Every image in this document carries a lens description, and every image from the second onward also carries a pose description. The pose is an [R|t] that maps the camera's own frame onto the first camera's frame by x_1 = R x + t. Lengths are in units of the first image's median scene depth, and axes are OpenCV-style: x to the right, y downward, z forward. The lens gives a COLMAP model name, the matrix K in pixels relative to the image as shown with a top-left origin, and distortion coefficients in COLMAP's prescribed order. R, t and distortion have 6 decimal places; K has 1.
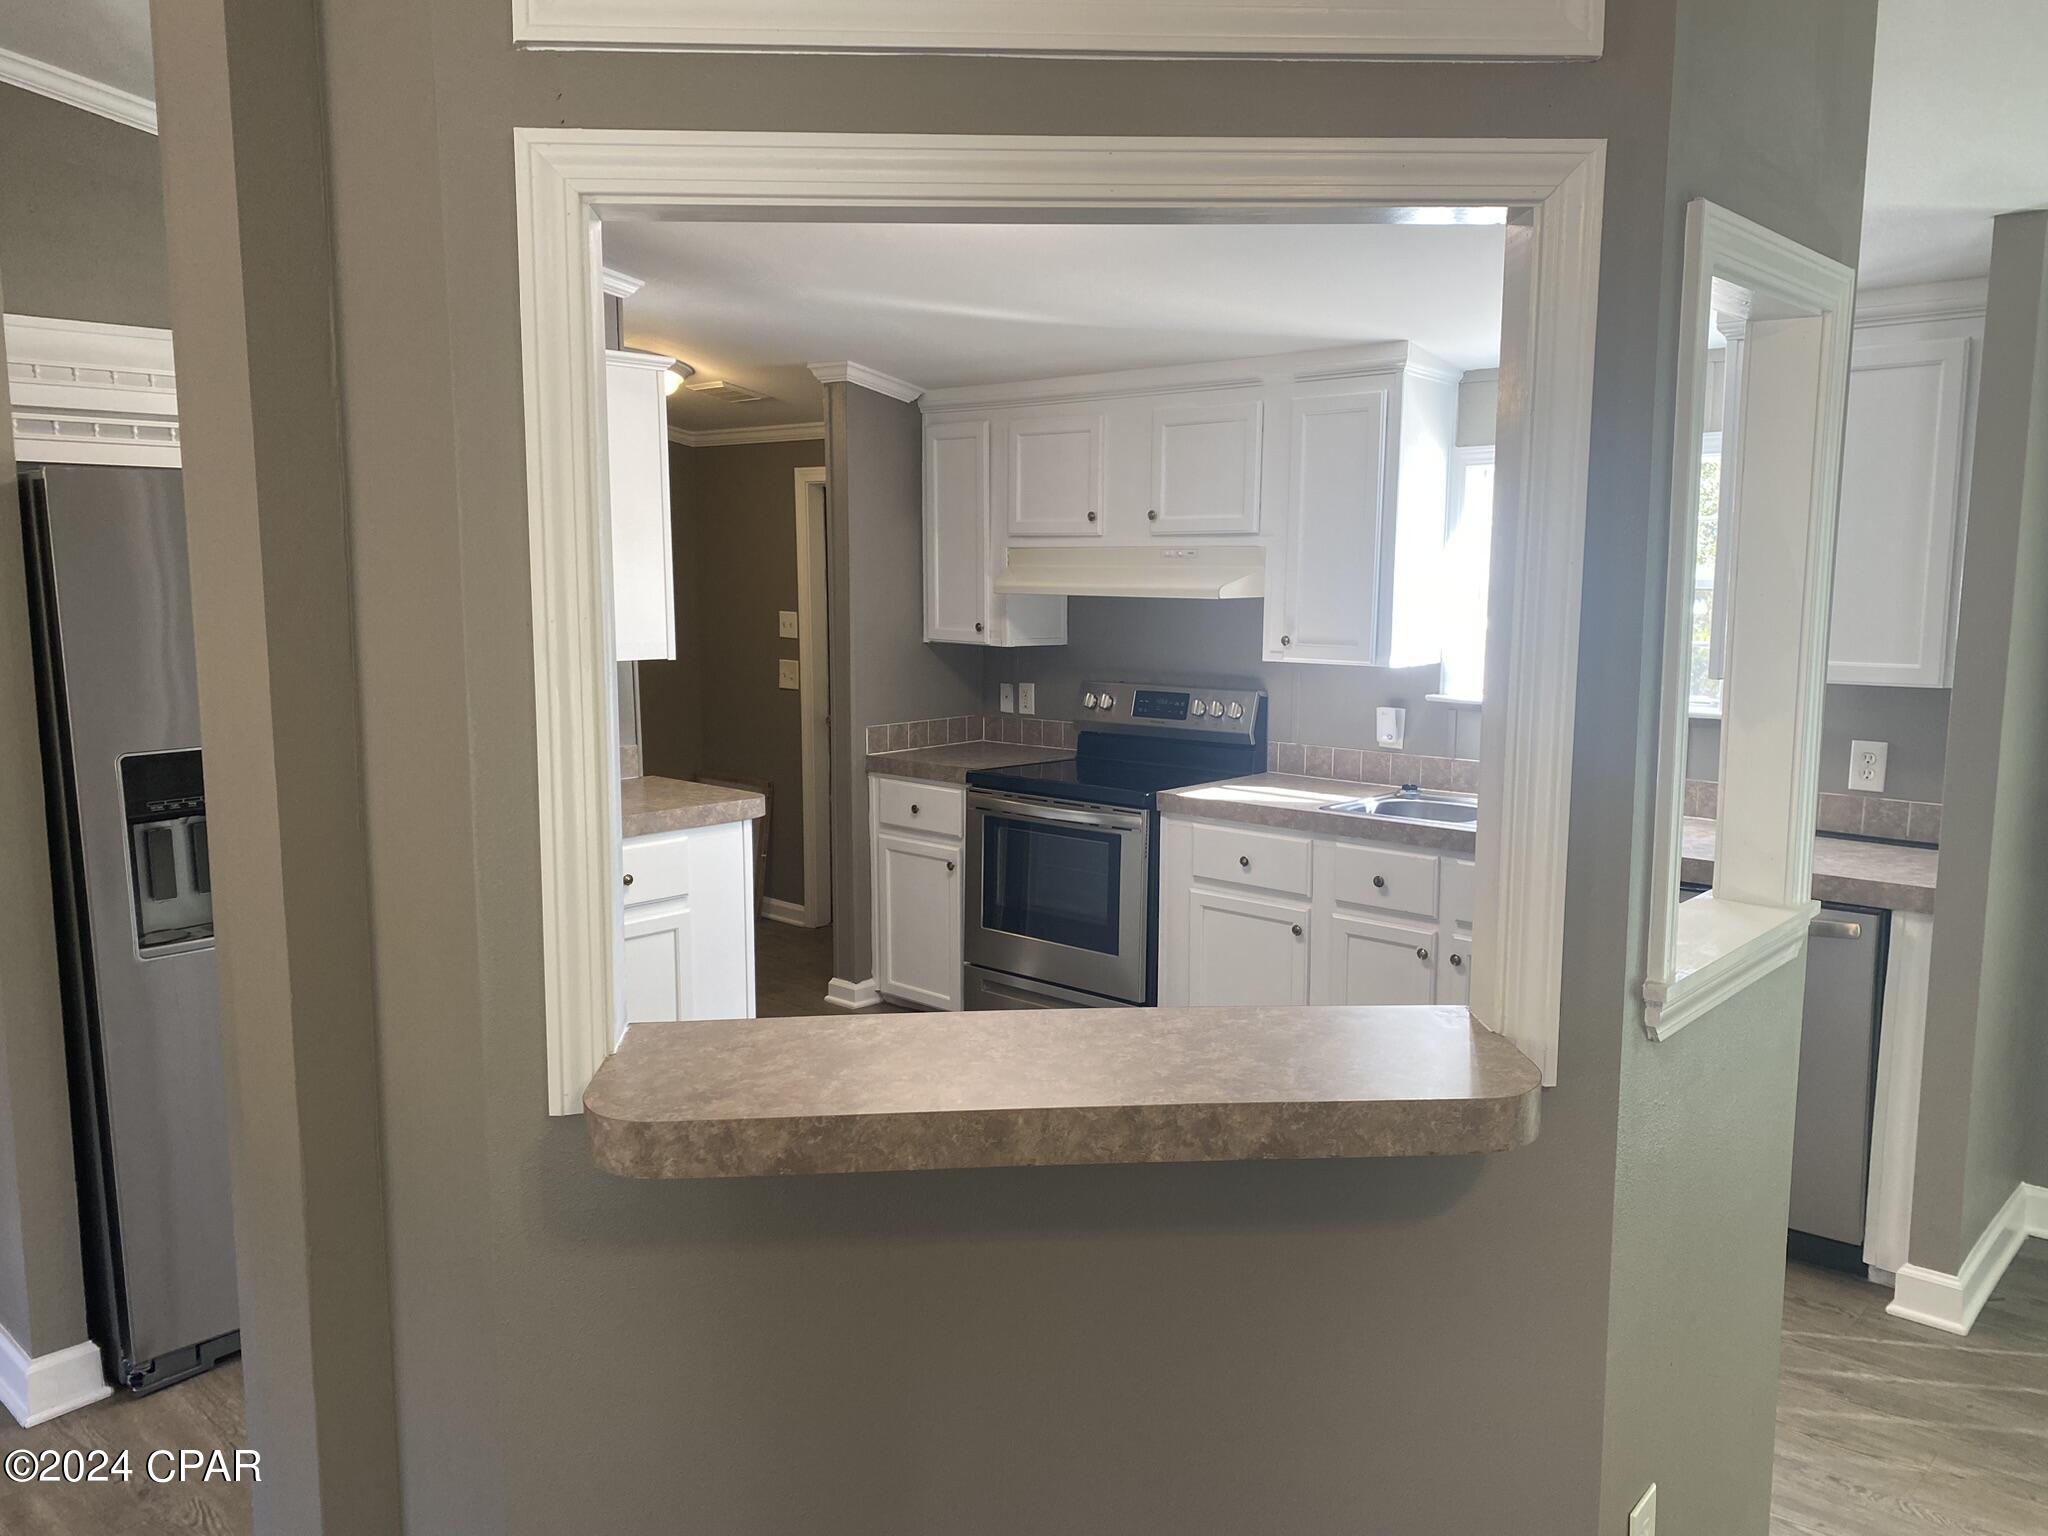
lens RADIAL K [[1531.9, 0, 1033.0], [0, 1531.9, 770.1], [0, 0, 1]] dist [0.166142, -0.296217]
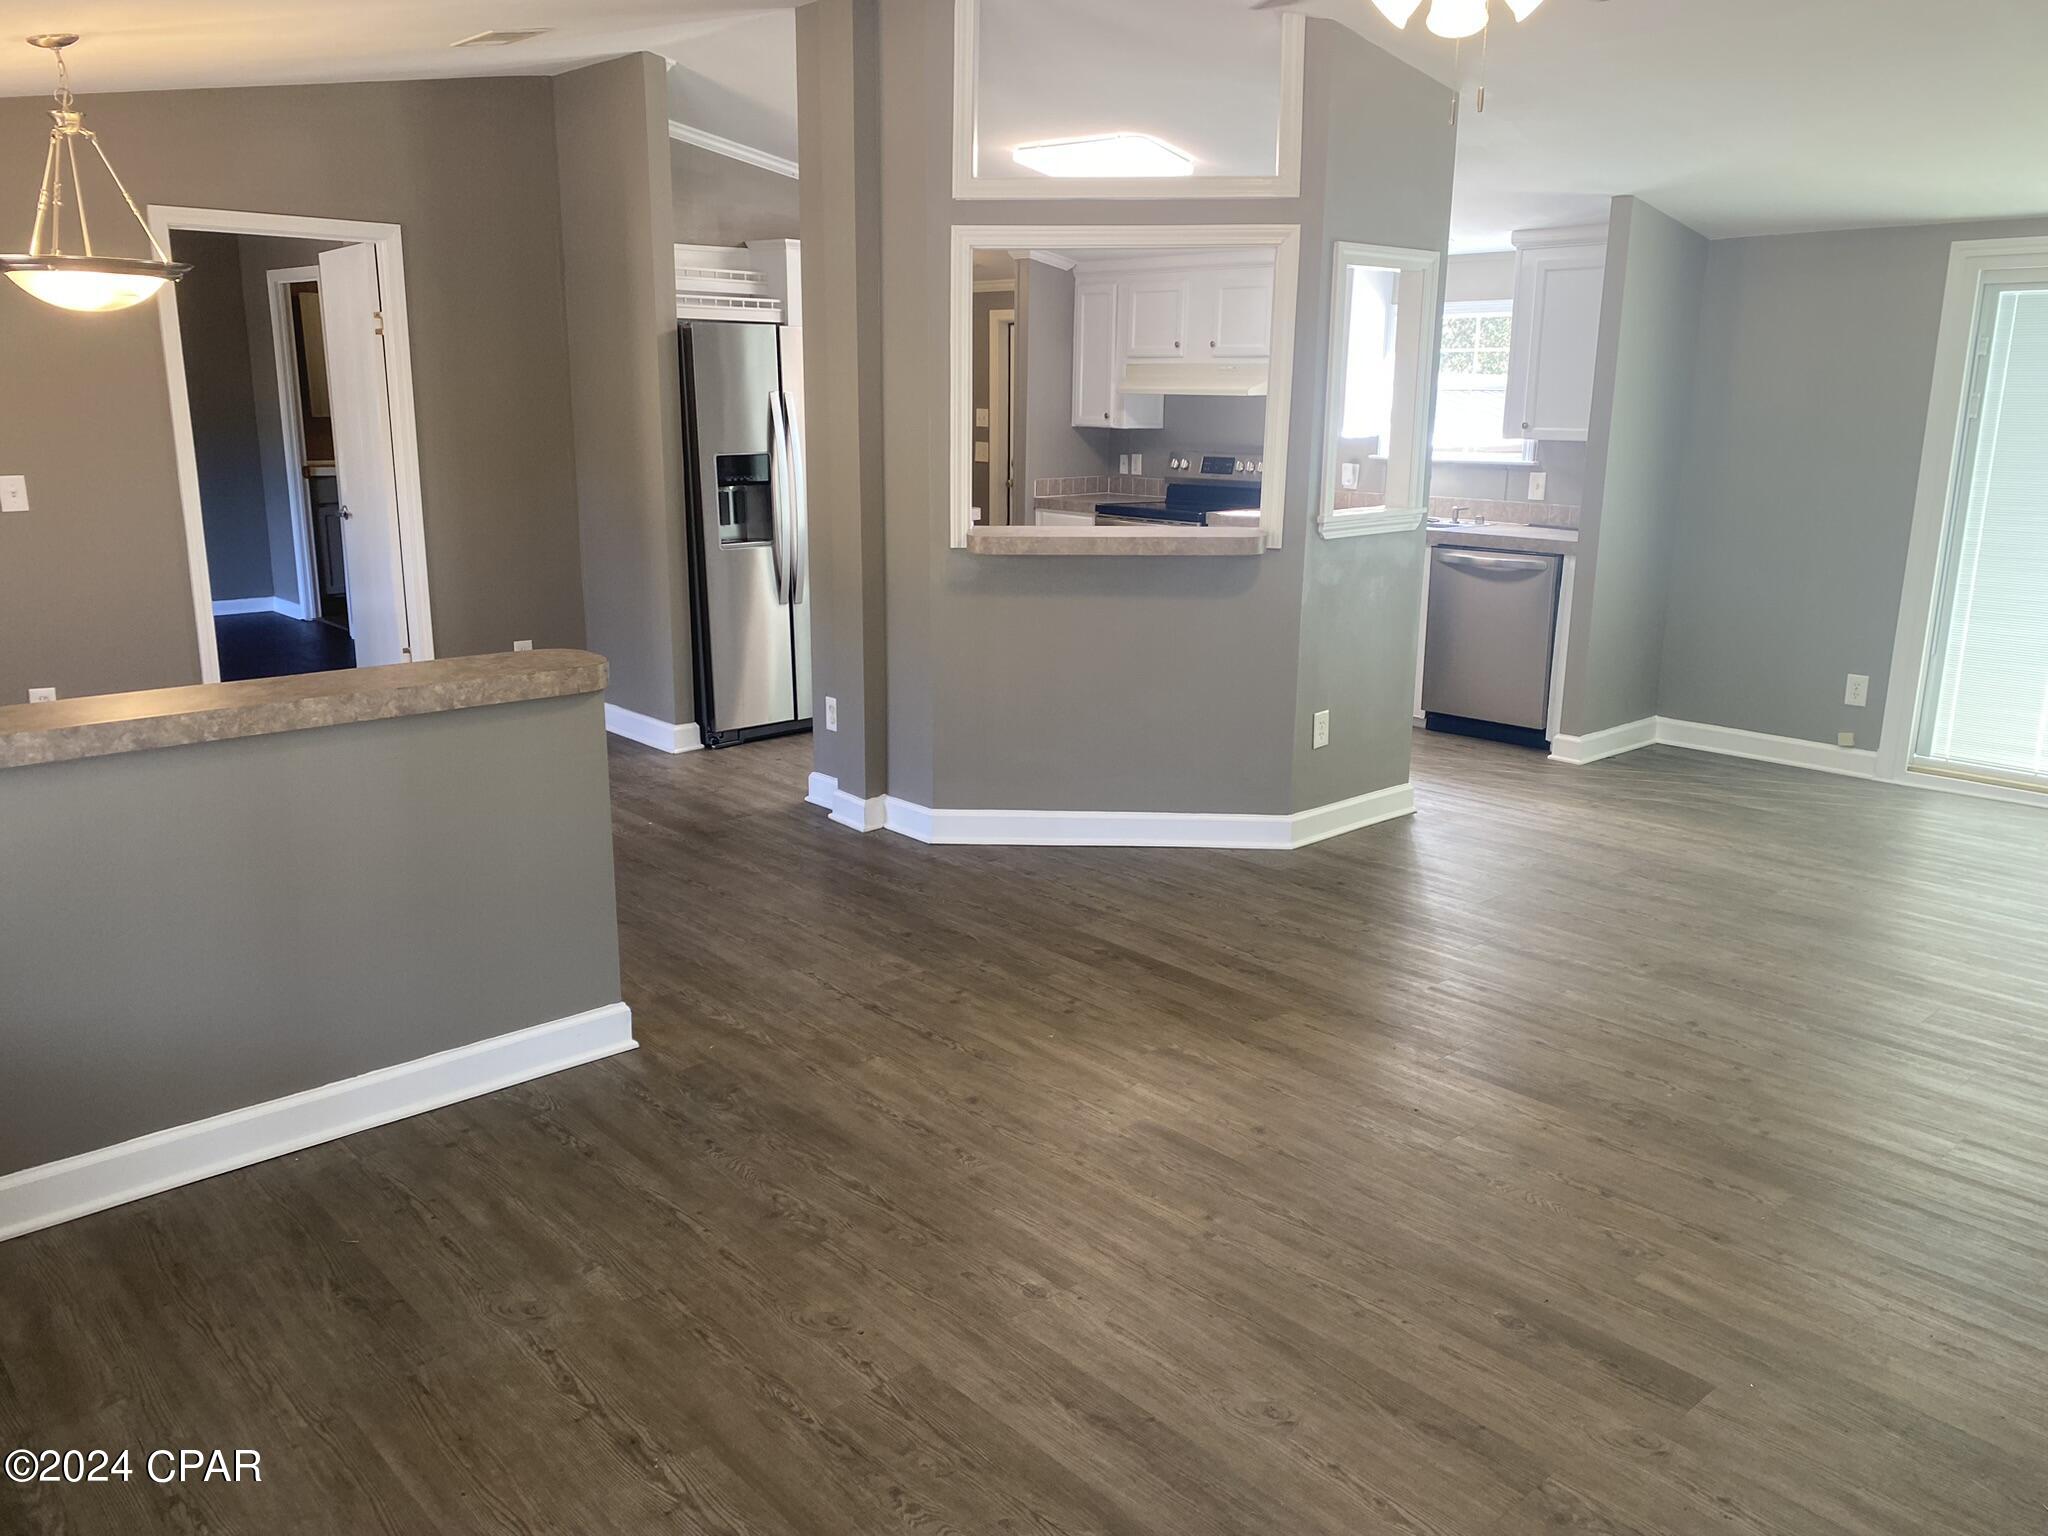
lens RADIAL K [[1534.0, 0, 1029.1], [0, 1534.0, 765.4], [0, 0, 1]] dist [0.130586, -0.193473]
pose [[0.995231, 0.031269, -0.092399, 0.047582], [-0.021201, 0.993925, 0.107999, 0.103919], [0.095214, -0.105525, 0.989848, -0.684737]]
